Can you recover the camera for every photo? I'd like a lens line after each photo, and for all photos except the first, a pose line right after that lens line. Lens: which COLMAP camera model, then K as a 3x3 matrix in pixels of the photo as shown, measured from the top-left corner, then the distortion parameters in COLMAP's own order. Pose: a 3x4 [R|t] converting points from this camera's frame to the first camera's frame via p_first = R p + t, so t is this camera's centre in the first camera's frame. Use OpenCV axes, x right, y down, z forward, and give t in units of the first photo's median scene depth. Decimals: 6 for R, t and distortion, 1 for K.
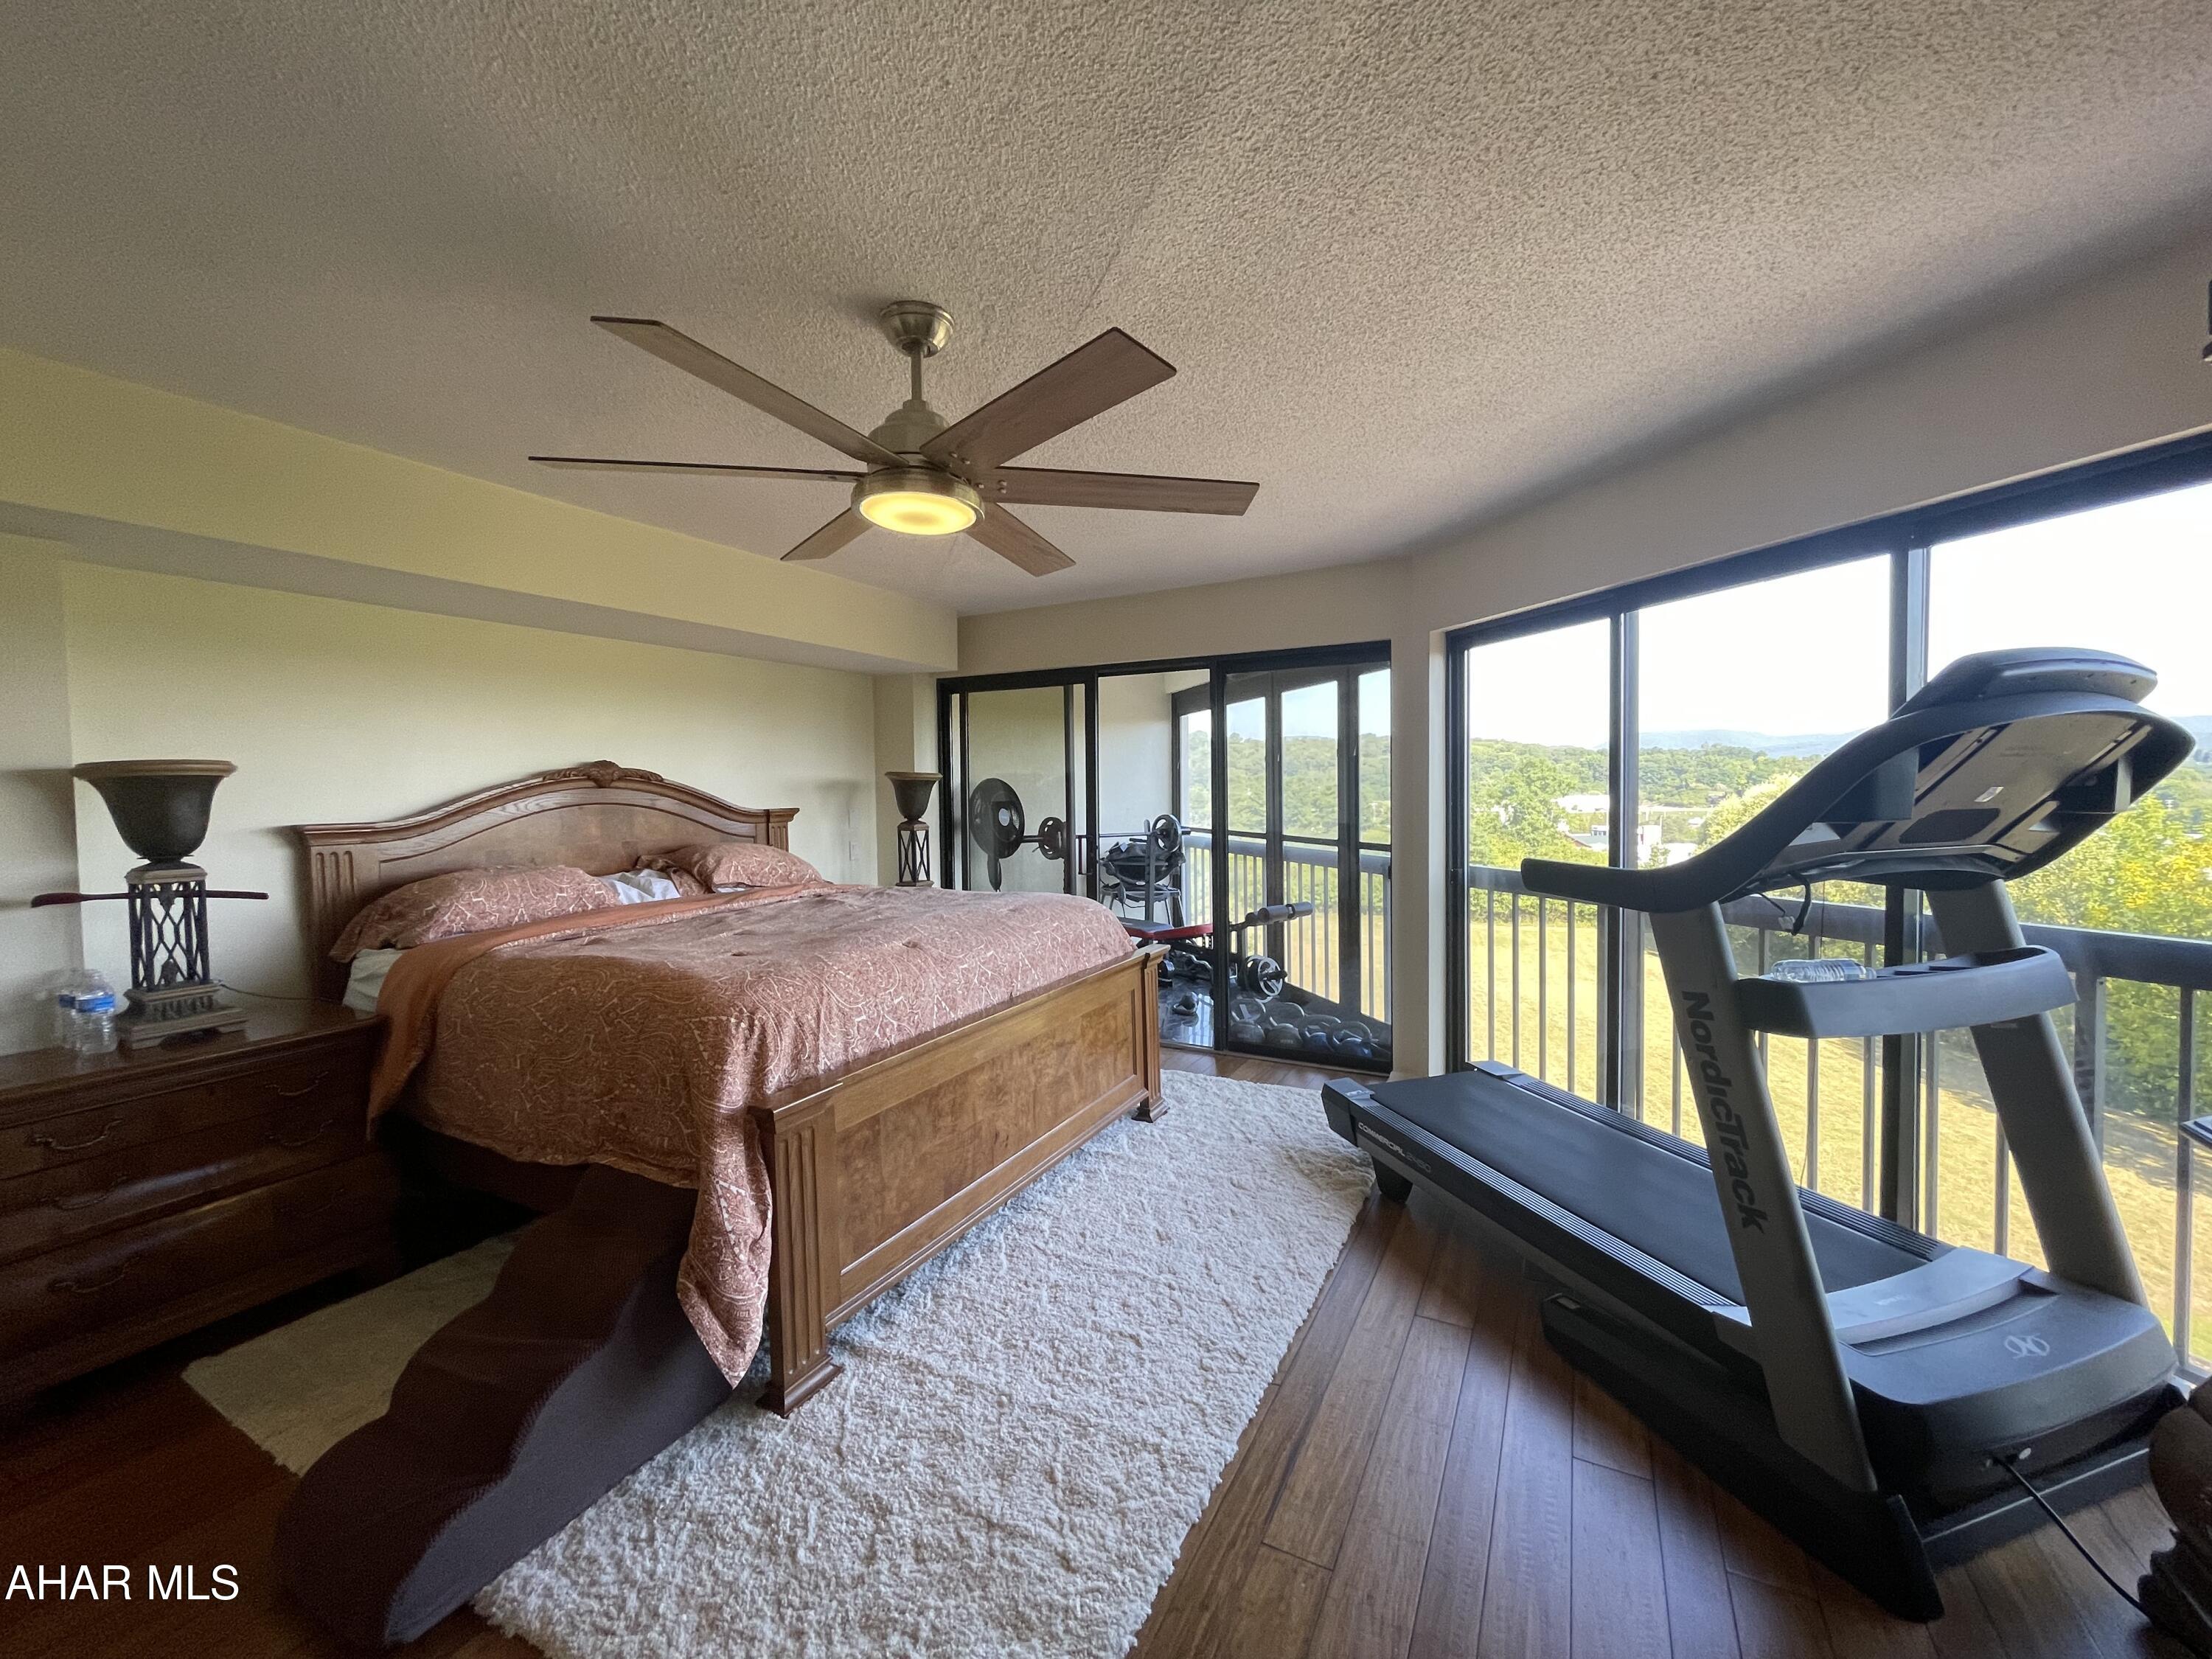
lens RADIAL K [[898.3, 0, 1109.0], [0, 898.3, 826.4], [0, 0, 1]] dist [-0.003764, 0.000745]
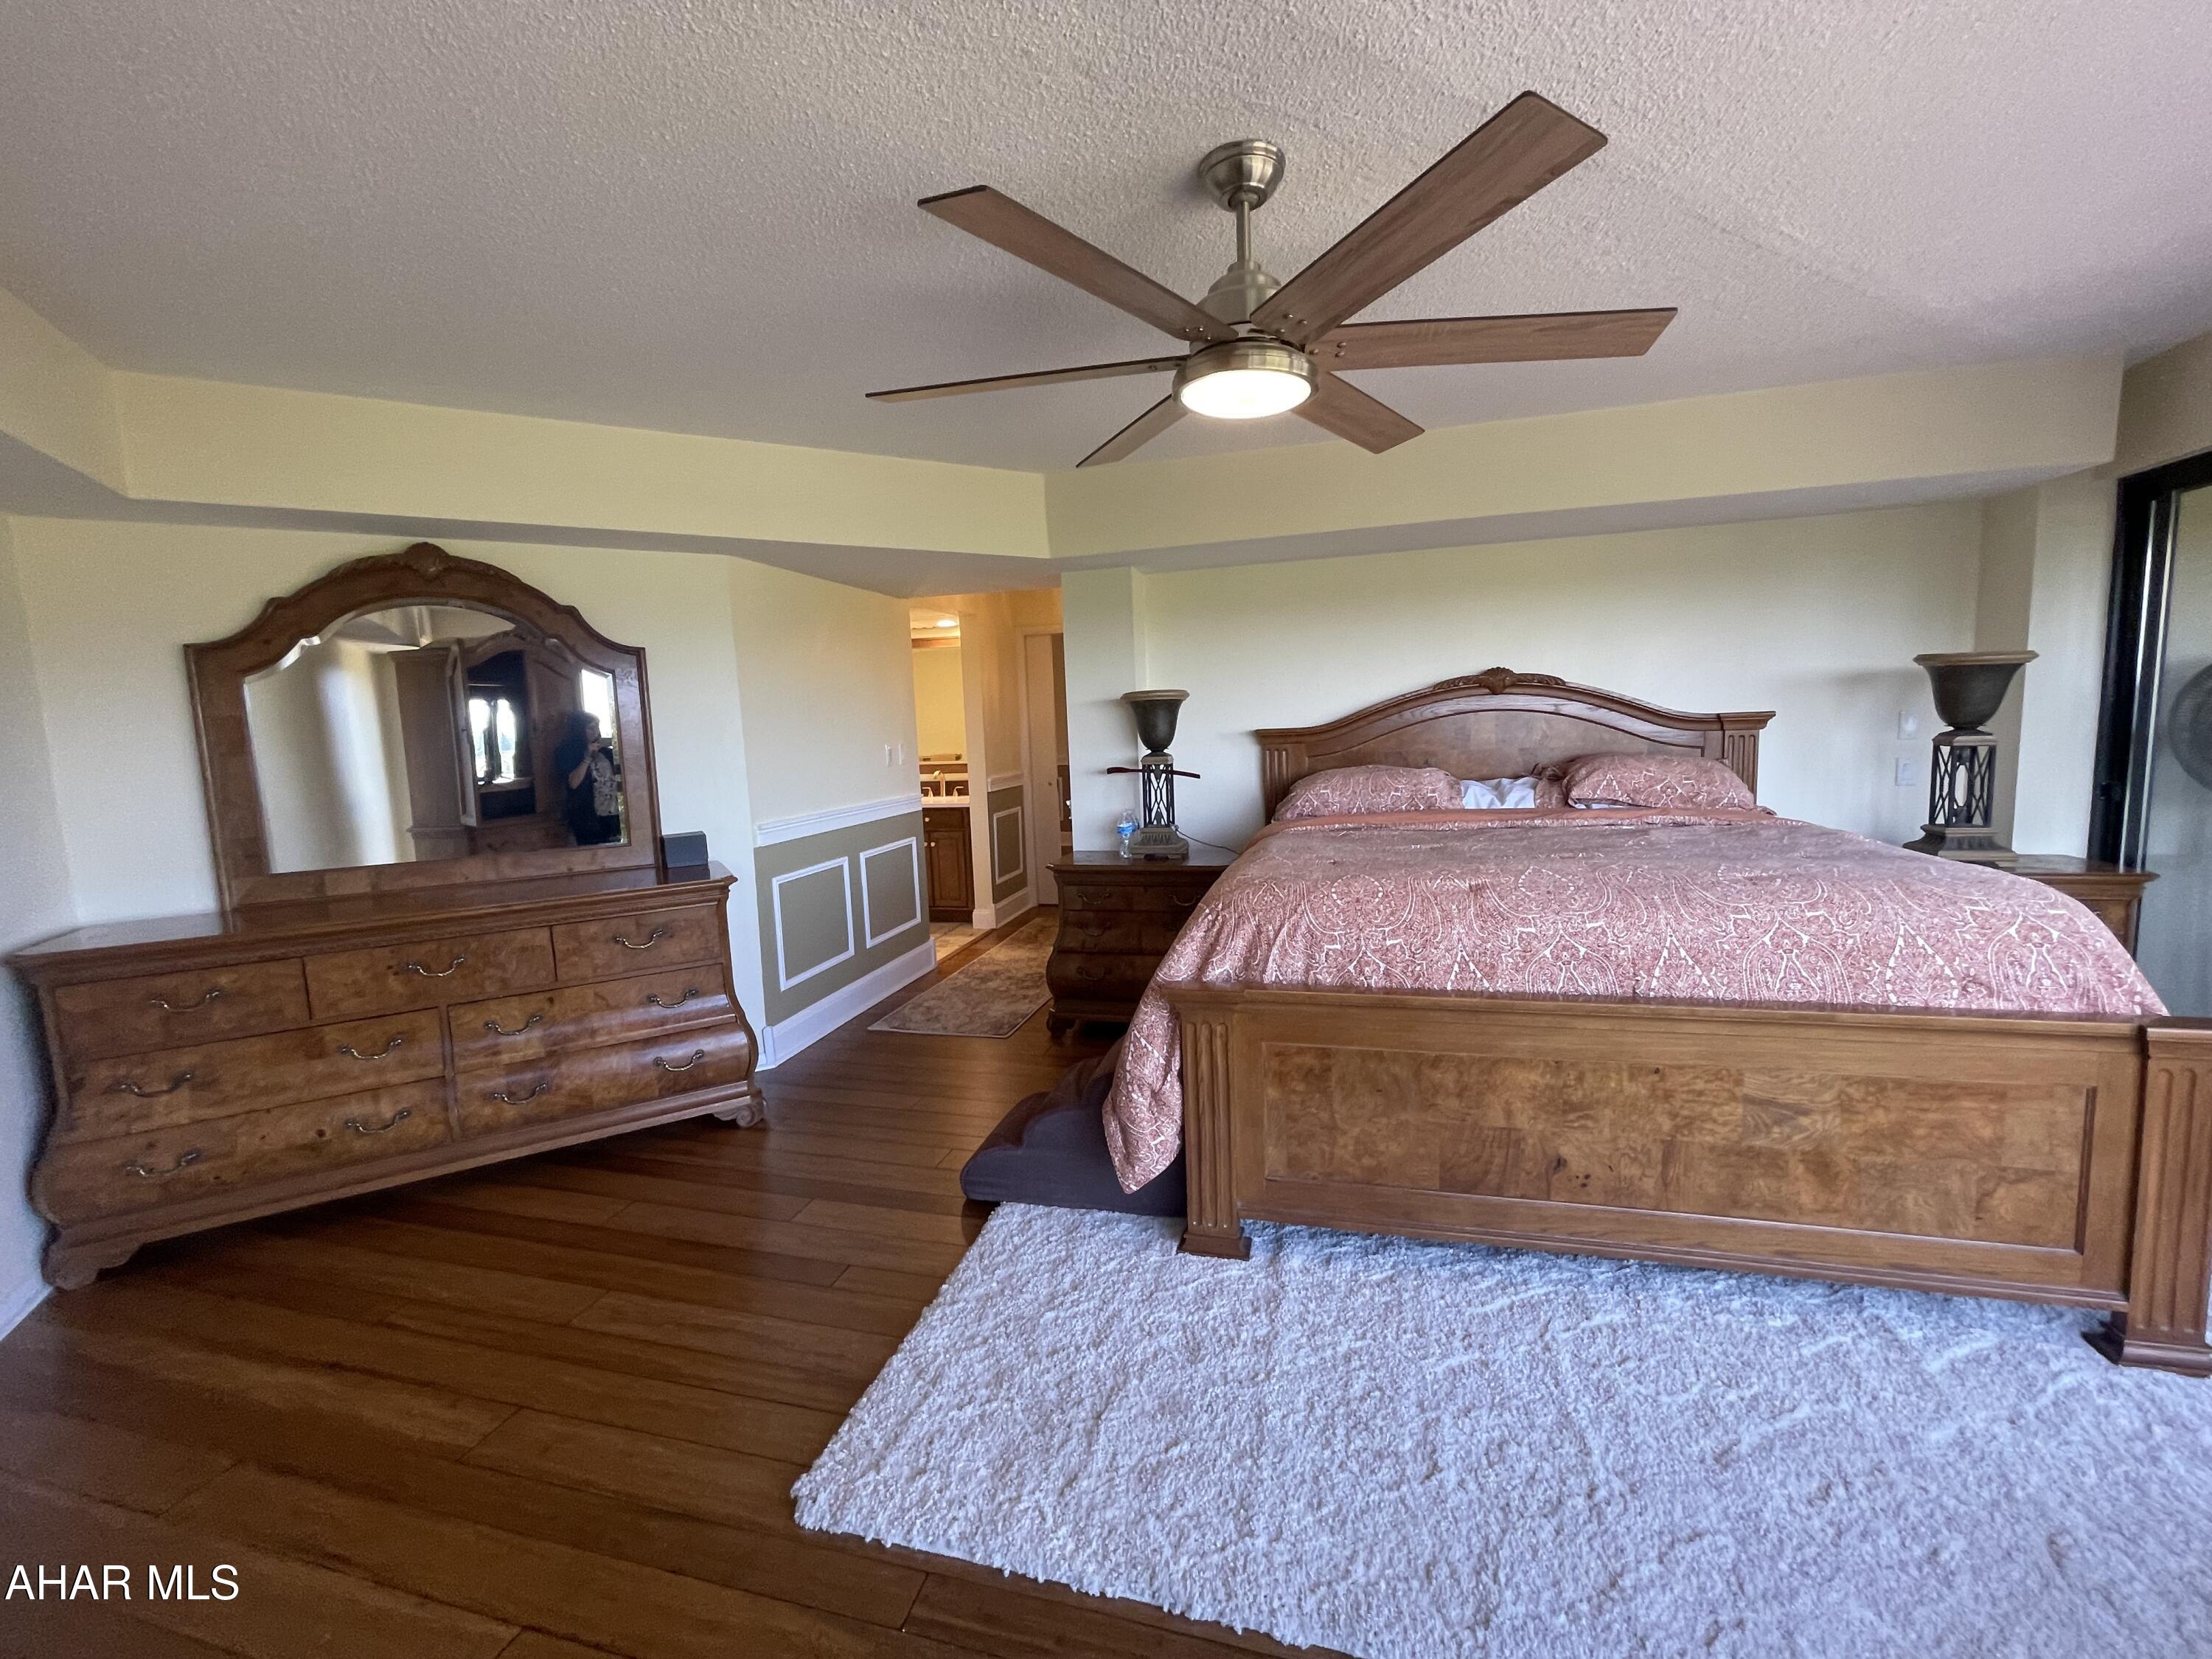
lens RADIAL K [[898.3, 0, 1105.1], [0, 898.3, 823.6], [0, 0, 1]] dist [-0.003764, 0.000745]
pose [[0.203773, 0.116395, -0.972075, 0.565778], [-0.004146, 0.993001, 0.118031, -0.024797], [0.979009, -0.020022, 0.202829, 0.561889]]
